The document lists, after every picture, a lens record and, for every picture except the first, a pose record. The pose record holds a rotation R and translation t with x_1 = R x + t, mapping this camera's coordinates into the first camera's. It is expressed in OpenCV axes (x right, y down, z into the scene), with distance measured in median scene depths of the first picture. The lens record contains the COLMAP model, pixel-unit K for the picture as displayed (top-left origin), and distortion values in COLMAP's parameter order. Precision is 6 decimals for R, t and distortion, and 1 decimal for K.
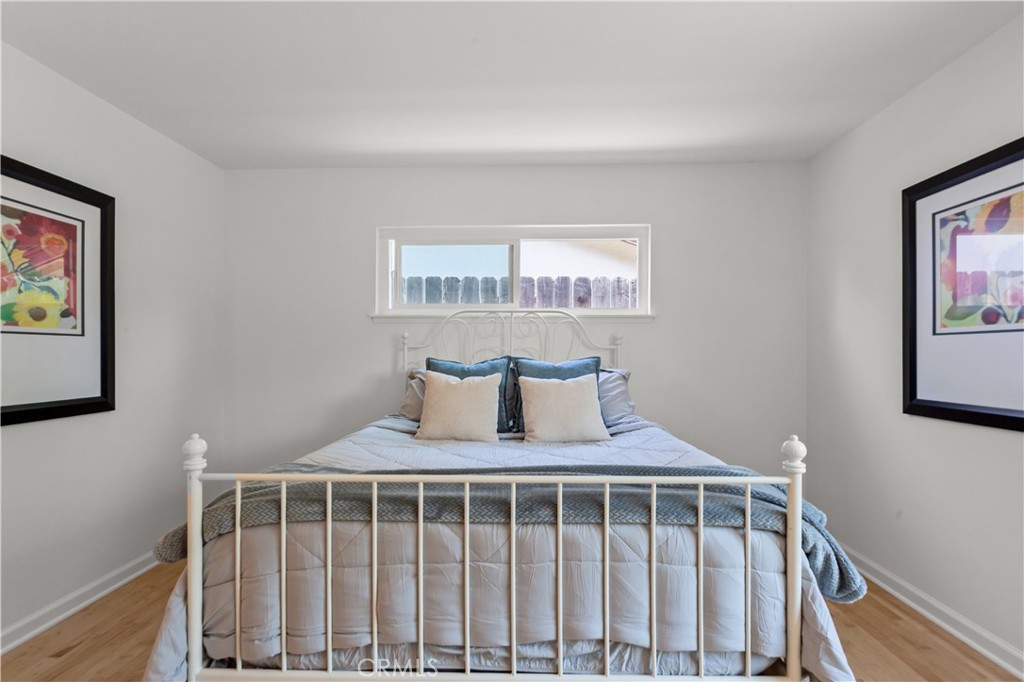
lens RADIAL K [[461.9, 0, 508.0], [0, 461.9, 344.8], [0, 0, 1]] dist [0.005785, -0.001950]
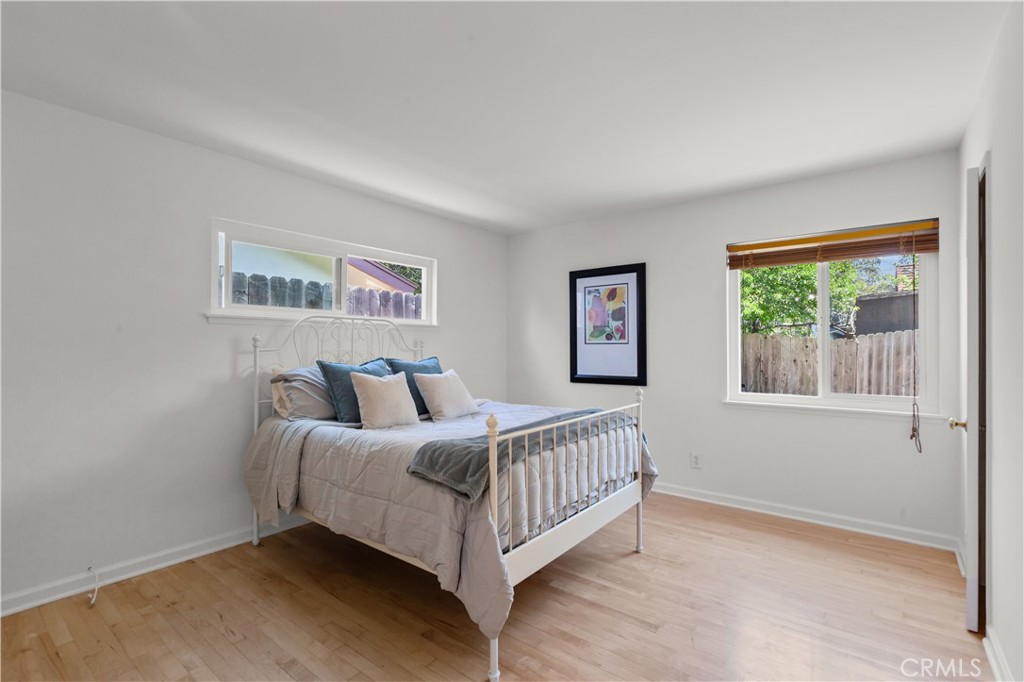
lens RADIAL K [[461.9, 0, 502.7], [0, 461.9, 344.9], [0, 0, 1]] dist [0.005785, -0.001950]
pose [[0.603119, 0.002955, 0.797646, -0.905017], [-0.011284, 0.999925, 0.004827, -0.021405], [-0.797572, -0.011912, 0.603107, 0.017388]]
